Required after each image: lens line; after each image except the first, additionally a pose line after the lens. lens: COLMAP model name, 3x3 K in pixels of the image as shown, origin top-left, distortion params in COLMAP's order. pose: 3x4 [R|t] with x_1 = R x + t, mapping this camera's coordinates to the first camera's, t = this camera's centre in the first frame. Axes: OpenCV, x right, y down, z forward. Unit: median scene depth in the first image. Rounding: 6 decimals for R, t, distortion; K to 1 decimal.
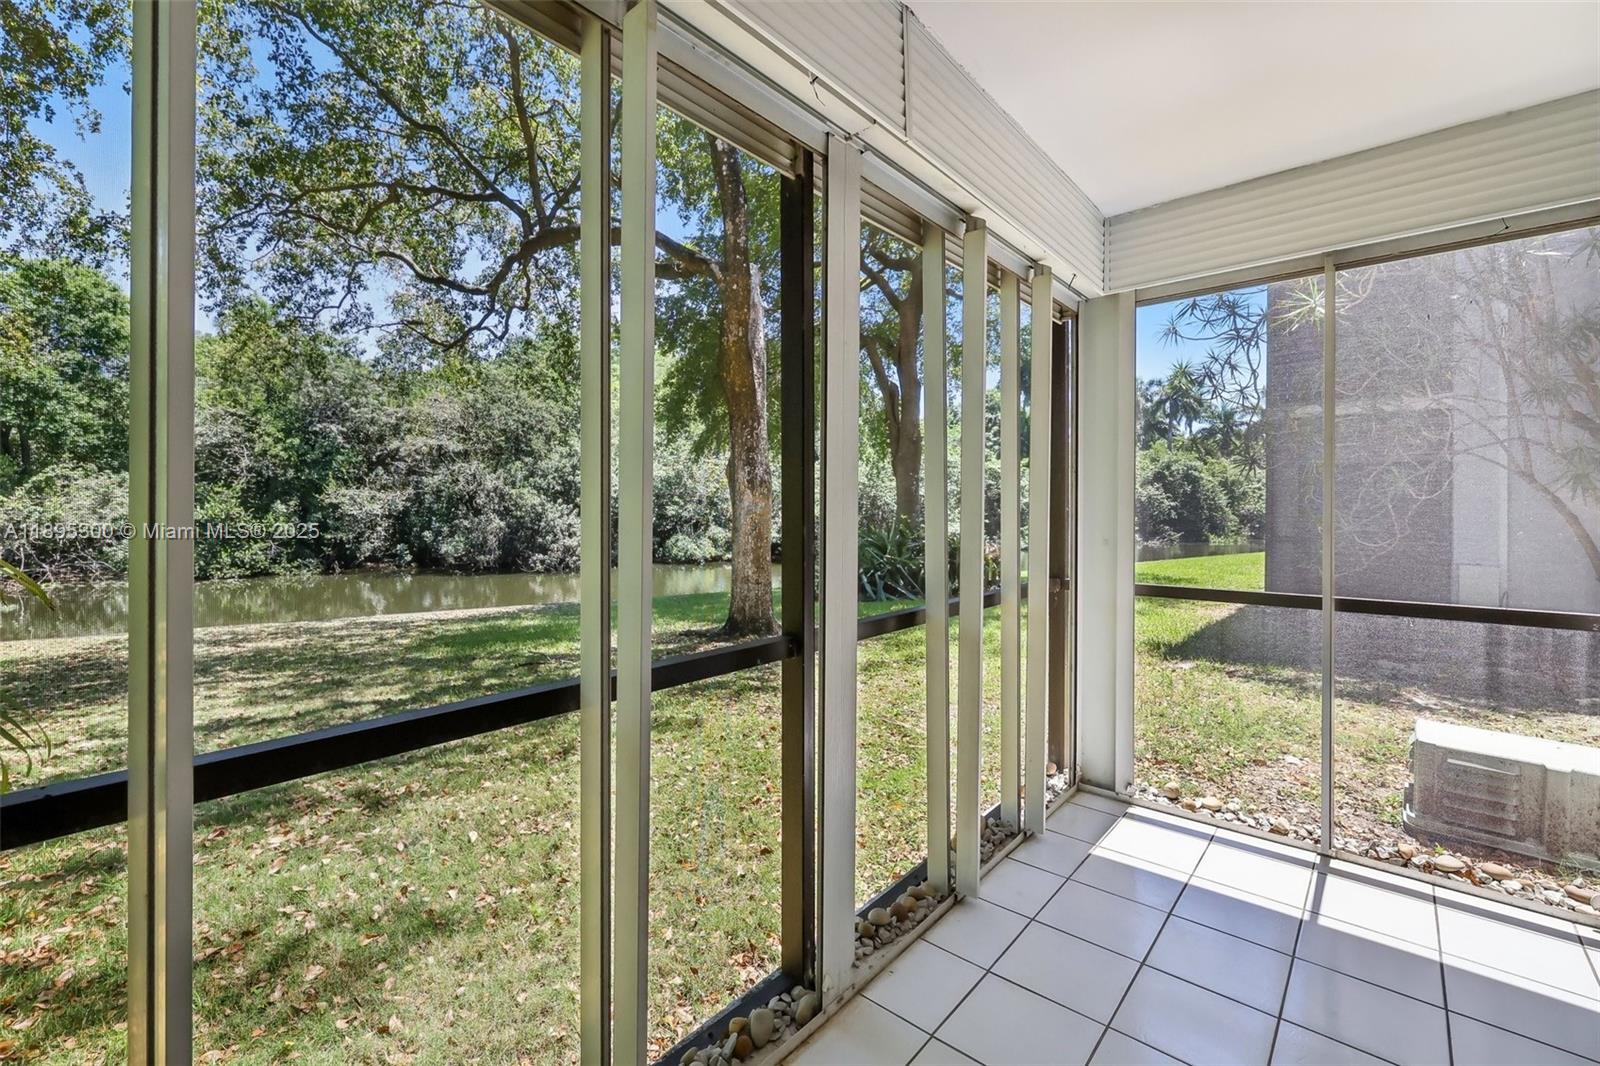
lens RADIAL K [[672.8, 0, 772.4], [0, 672.8, 508.0], [0, 0, 1]] dist [-0.000245, -0.000087]
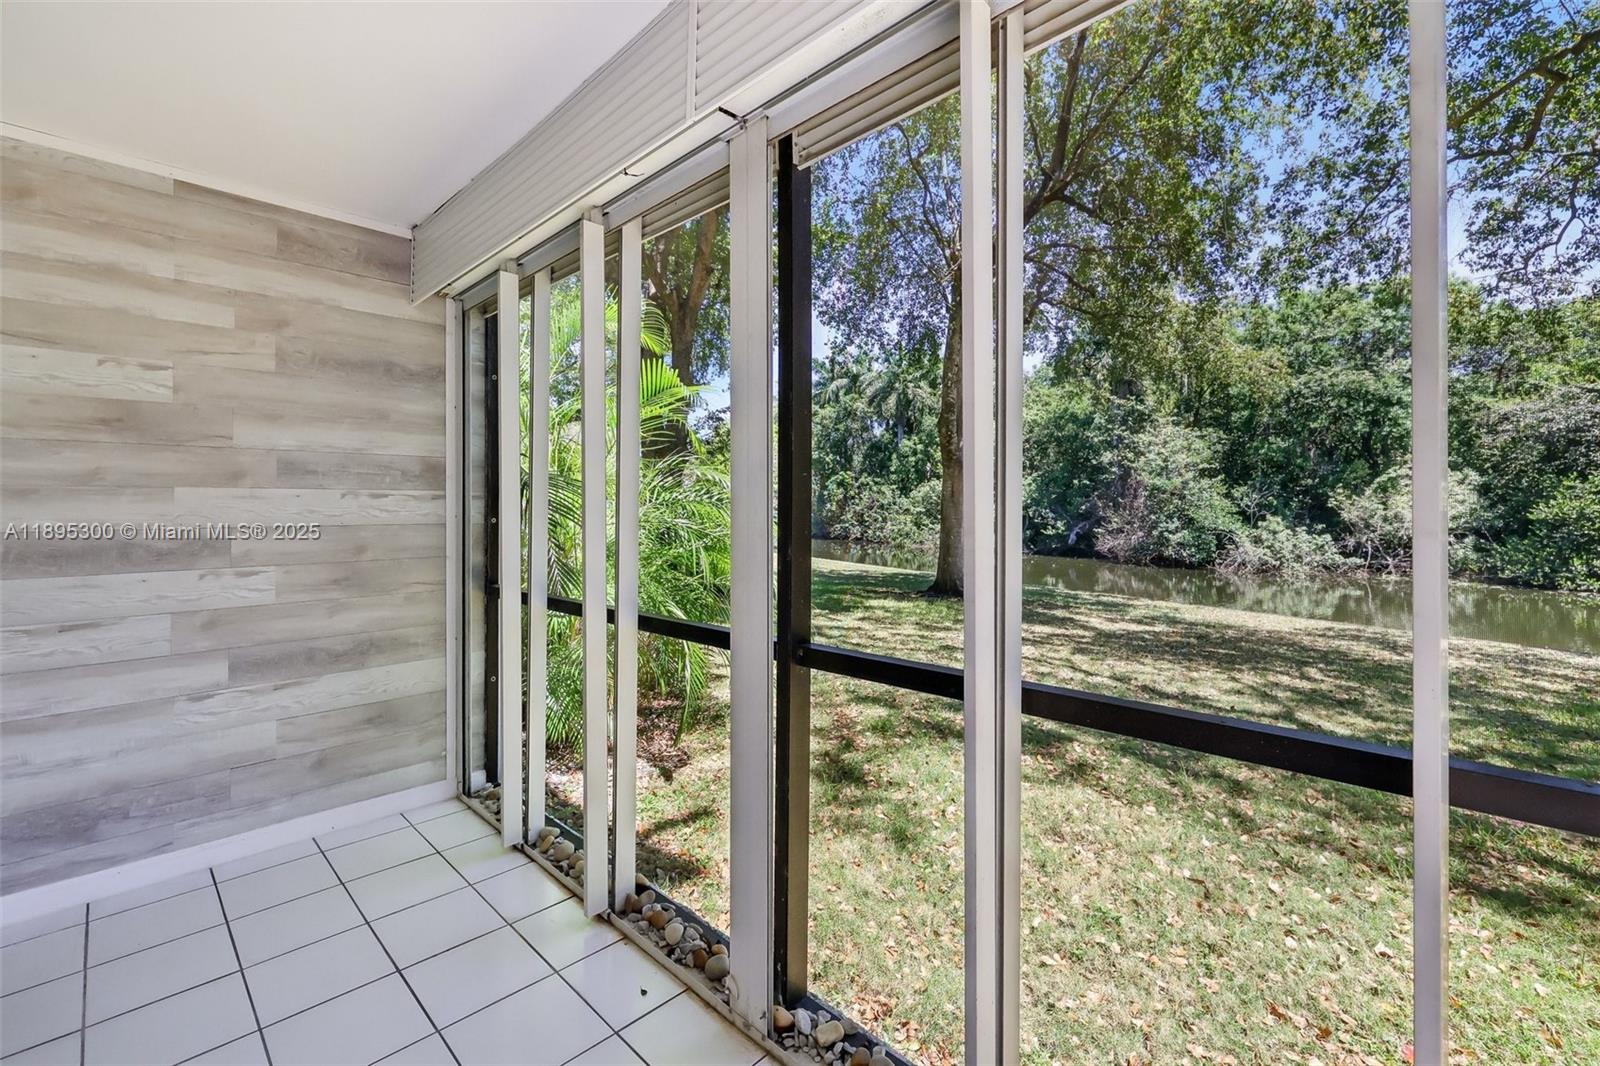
lens RADIAL K [[681.8, 0, 787.9], [0, 681.8, 497.5], [0, 0, 1]] dist [0.001564, 0.000373]
pose [[-0.036688, -0.014954, -0.999215, 0.063265], [0.003985, 0.999878, -0.015110, -0.000780], [0.999319, -0.004536, -0.036624, 0.064751]]
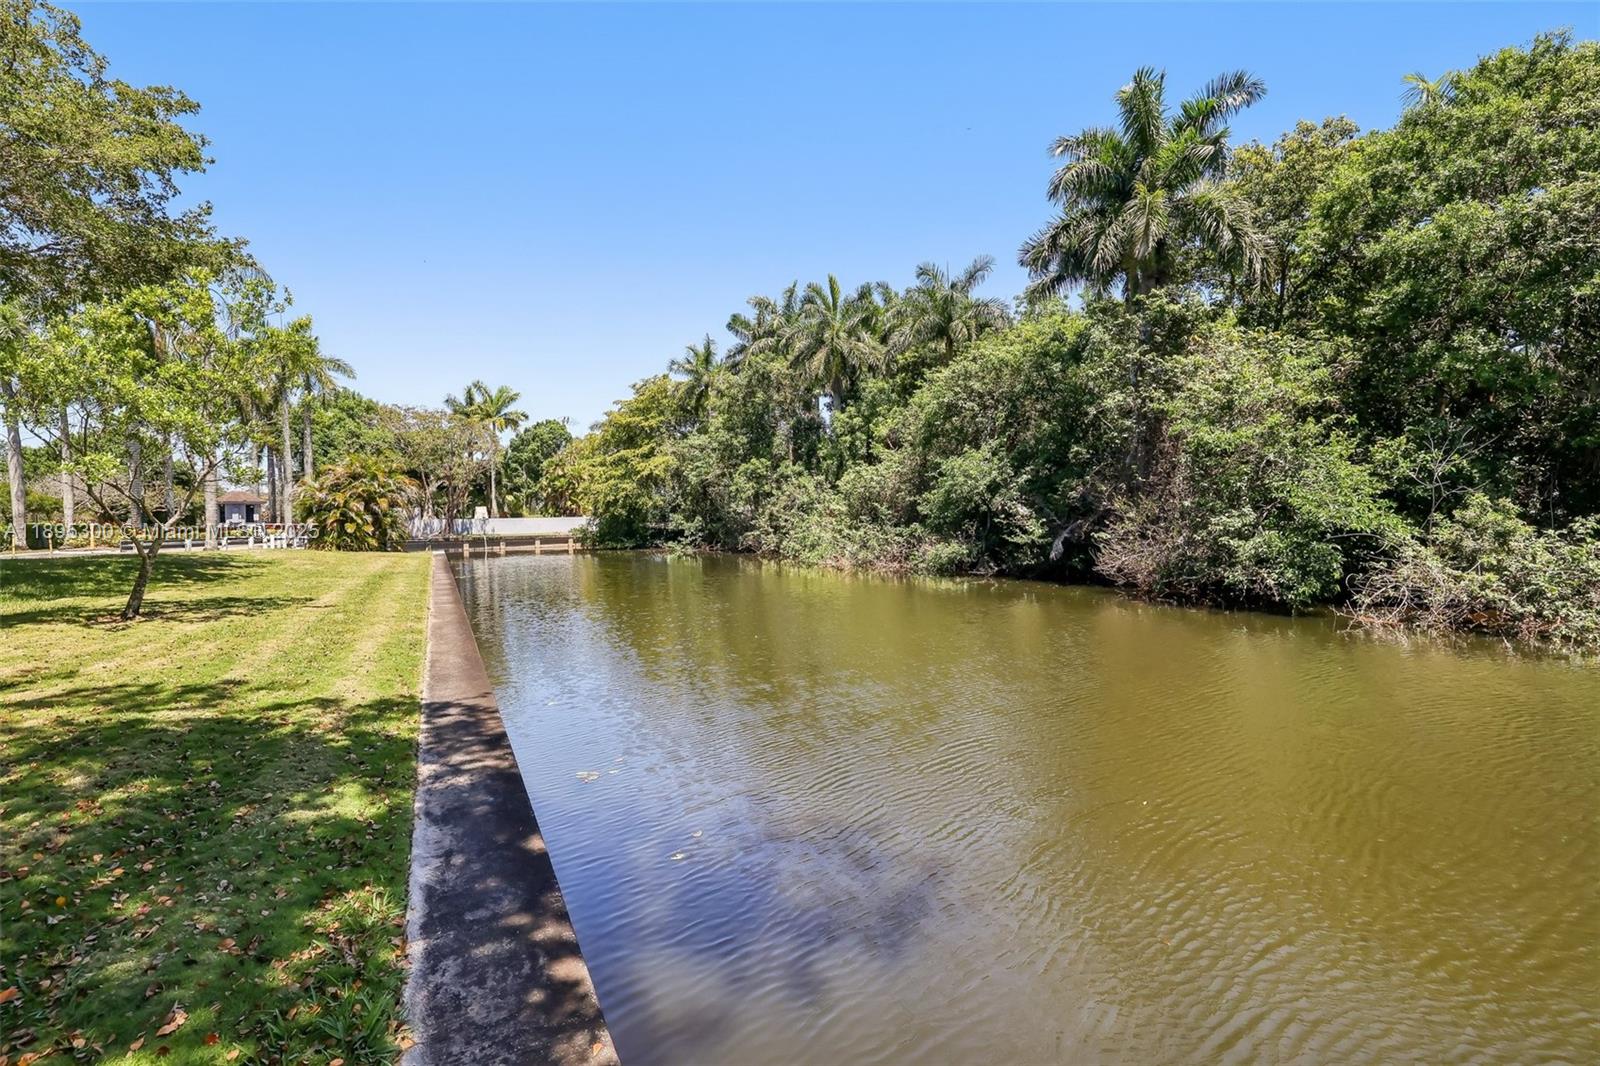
lens RADIAL K [[679.7, 0, 777.3], [0, 679.7, 518.1], [0, 0, 1]] dist [-0.000678, 0.000118]
pose [[-0.103852, -0.005209, -0.994579, -0.559133], [0.009146, 0.999939, -0.006192, 0.030732], [0.994551, -0.009739, -0.103798, 0.368472]]
